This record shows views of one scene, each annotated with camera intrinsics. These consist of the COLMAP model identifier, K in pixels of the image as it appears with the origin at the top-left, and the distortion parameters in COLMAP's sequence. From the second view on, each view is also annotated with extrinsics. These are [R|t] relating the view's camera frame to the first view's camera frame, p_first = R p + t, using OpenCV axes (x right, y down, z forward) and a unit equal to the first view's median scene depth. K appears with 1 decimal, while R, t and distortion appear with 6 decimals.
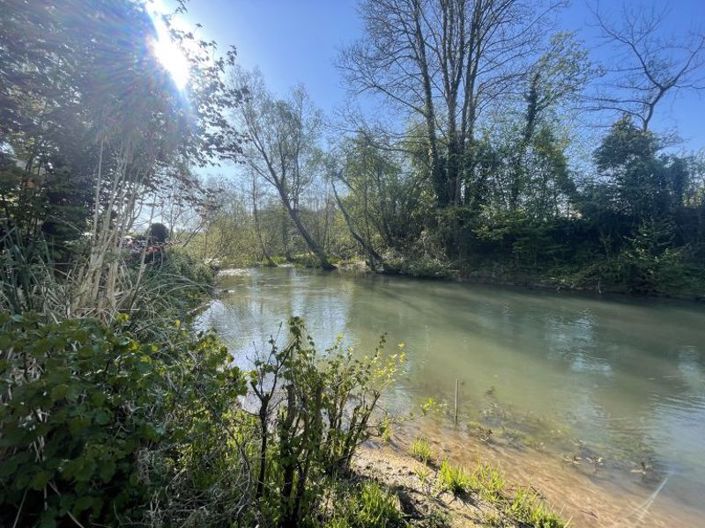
lens RADIAL K [[285.8, 0, 352.2], [0, 285.8, 260.1], [0, 0, 1]] dist [0.000959, 0.000150]
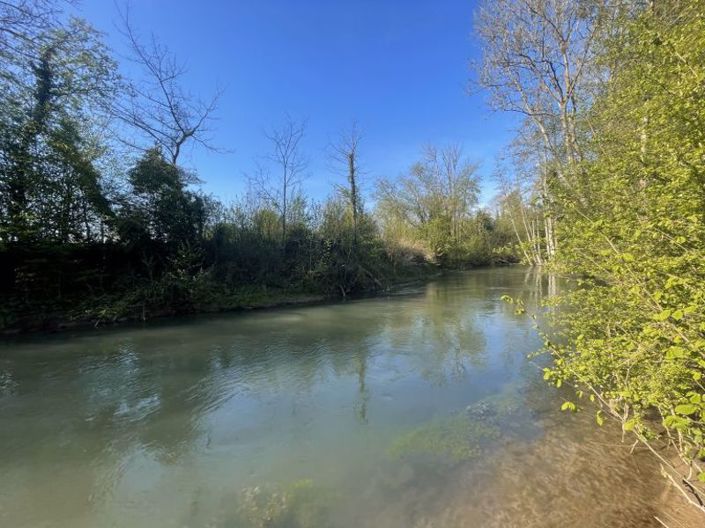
lens RADIAL K [[285.8, 0, 353.7], [0, 285.8, 262.7], [0, 0, 1]] dist [0.000959, 0.000150]
pose [[0.196774, 0.022104, 0.980200, 0.082743], [0.083161, 0.995767, -0.039150, 0.020173], [-0.976916, 0.089218, 0.194103, 0.134051]]
